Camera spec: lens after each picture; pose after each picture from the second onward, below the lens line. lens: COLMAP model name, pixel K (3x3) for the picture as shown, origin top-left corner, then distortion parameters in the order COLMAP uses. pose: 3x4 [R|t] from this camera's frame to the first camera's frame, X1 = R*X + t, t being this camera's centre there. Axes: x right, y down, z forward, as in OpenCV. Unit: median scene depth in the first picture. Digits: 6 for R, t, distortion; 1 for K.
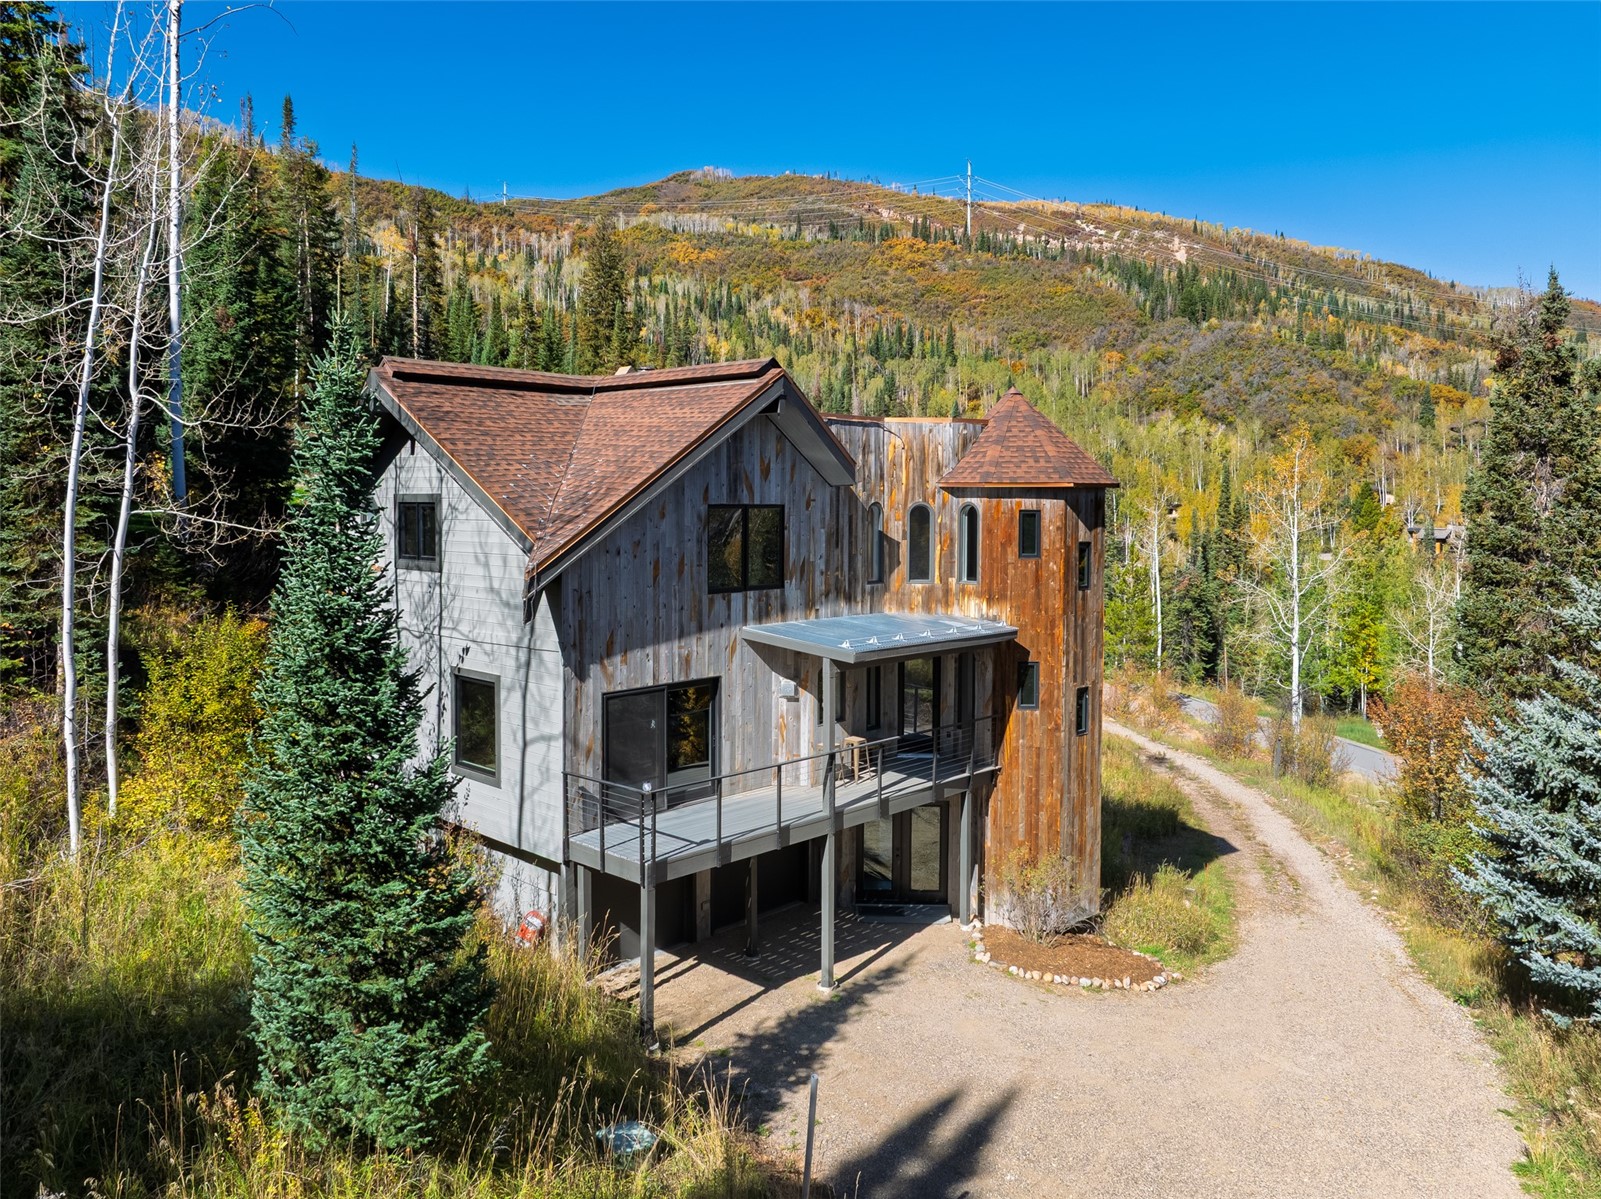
lens RADIAL K [[1139.3, 0, 799.3], [0, 1139.3, 586.4], [0, 0, 1]] dist [-0.015172, 0.002177]
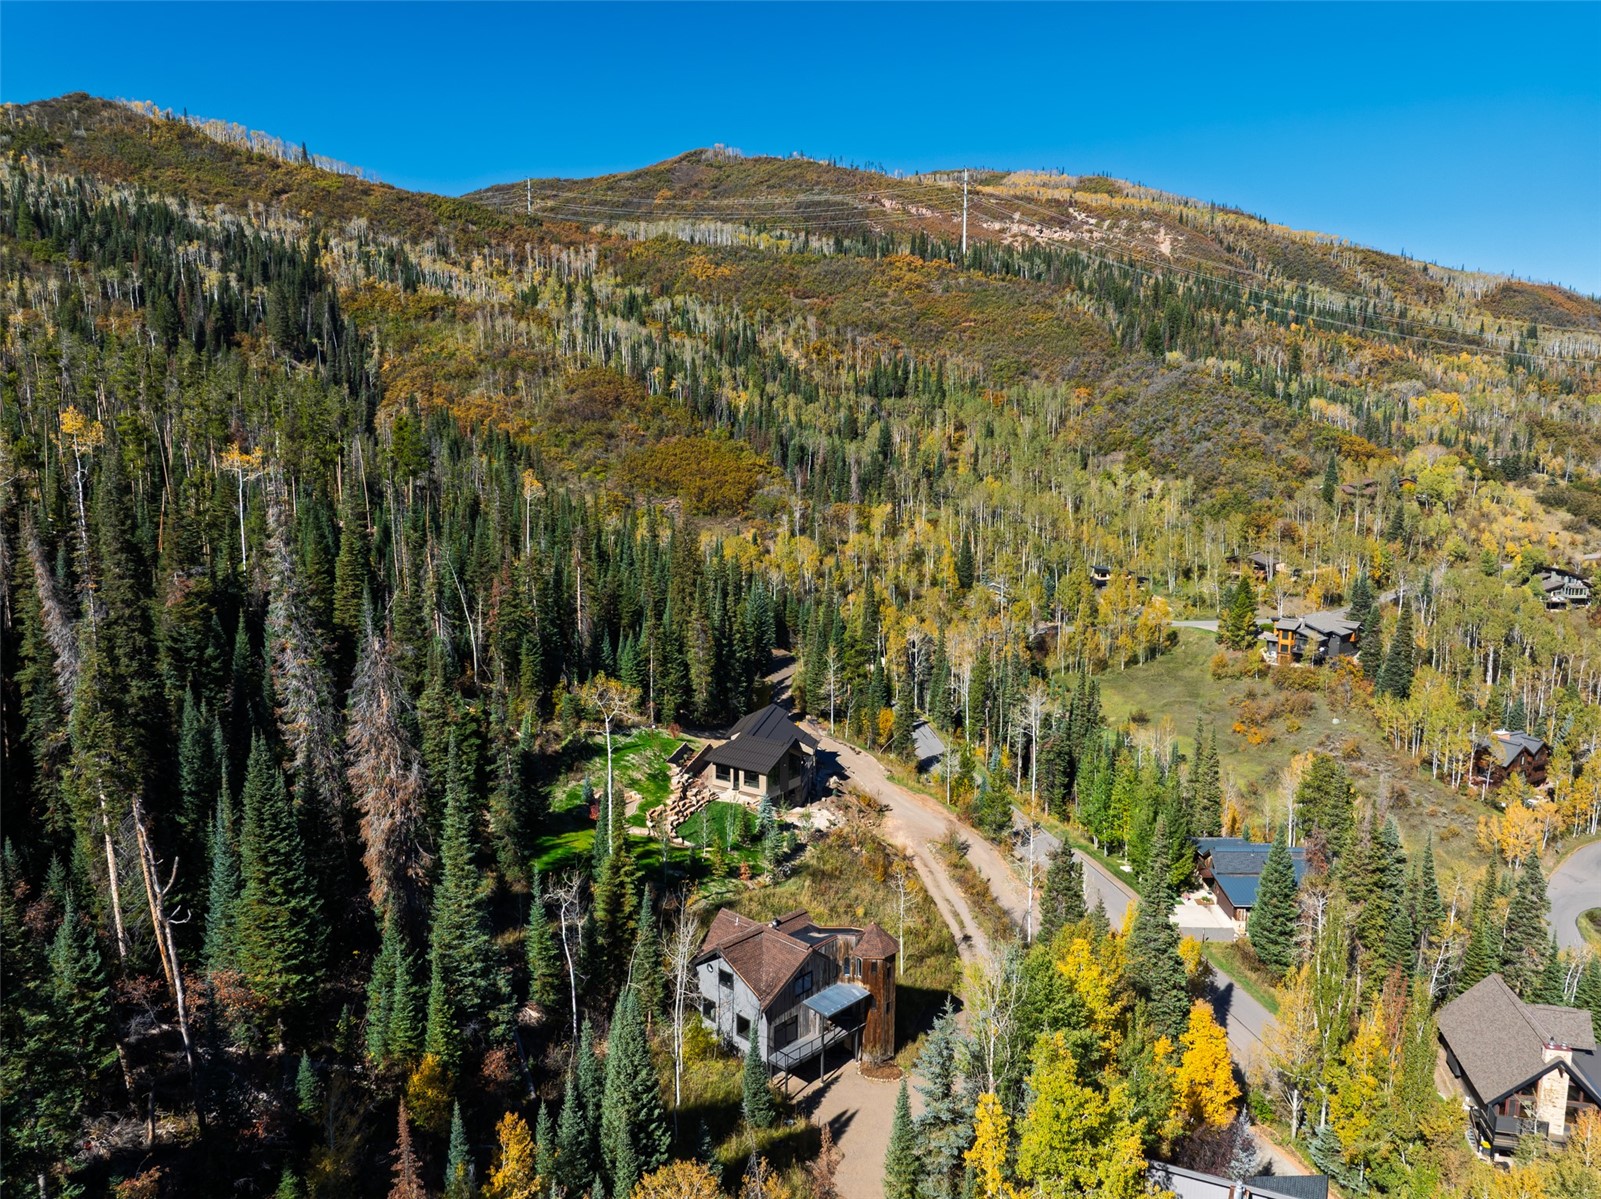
lens RADIAL K [[1139.3, 0, 801.7], [0, 1139.3, 611.1], [0, 0, 1]] dist [-0.015172, 0.002177]
pose [[0.999995, 0.002022, -0.002304, -0.002119], [-0.001791, 0.995363, 0.096177, -0.082129], [0.002488, -0.096172, 0.995362, -0.139557]]
